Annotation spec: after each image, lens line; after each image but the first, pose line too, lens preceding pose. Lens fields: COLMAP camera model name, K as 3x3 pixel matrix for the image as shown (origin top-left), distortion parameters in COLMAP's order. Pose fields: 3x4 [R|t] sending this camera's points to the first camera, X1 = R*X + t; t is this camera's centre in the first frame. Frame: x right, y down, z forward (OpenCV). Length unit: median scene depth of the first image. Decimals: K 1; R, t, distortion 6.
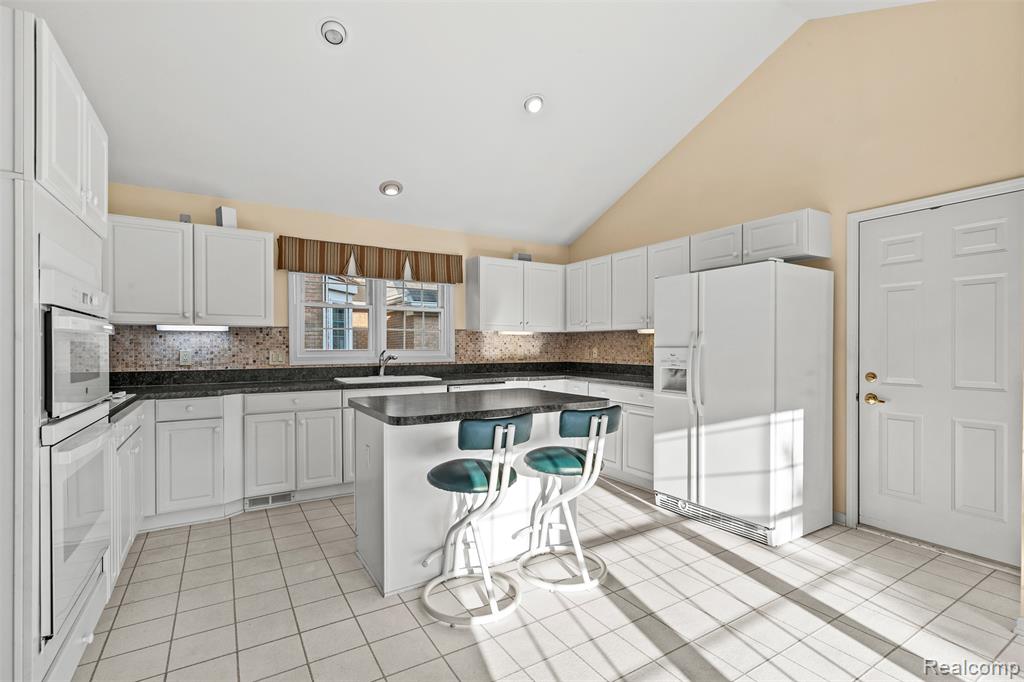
lens RADIAL K [[466.5, 0, 505.3], [0, 466.5, 346.4], [0, 0, 1]] dist [0.003433, 0.001251]
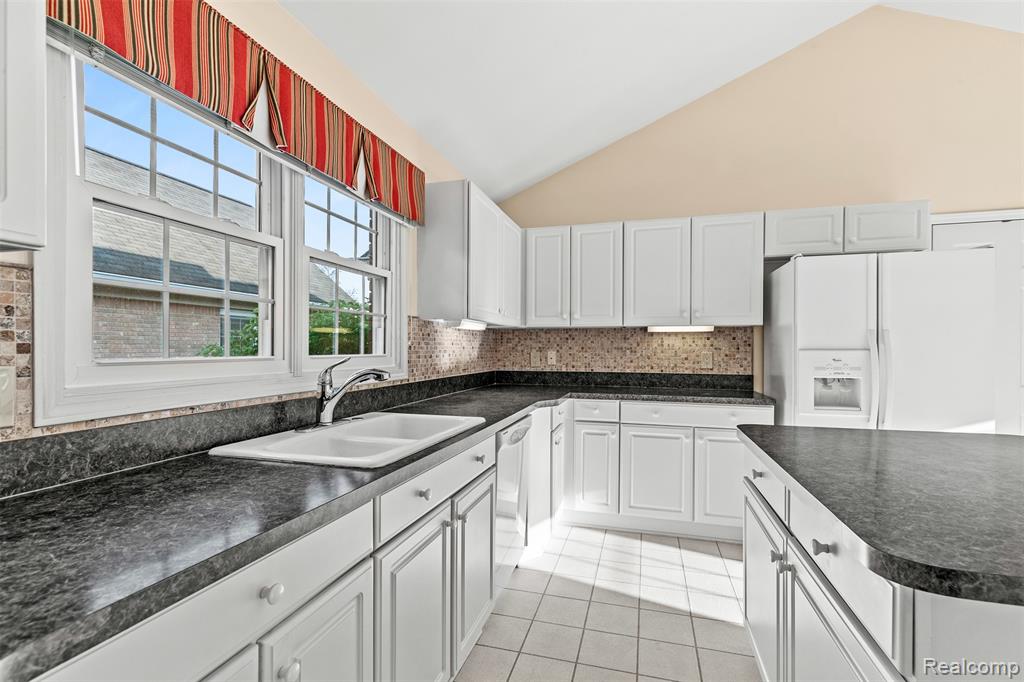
lens RADIAL K [[466.5, 0, 512.5], [0, 466.5, 348.8], [0, 0, 1]] dist [0.003433, 0.001251]
pose [[0.737385, 0.000943, 0.675472, -0.379084], [-0.000998, 0.999999, -0.000307, 0.000616], [-0.675472, -0.000448, 0.737386, 0.561274]]
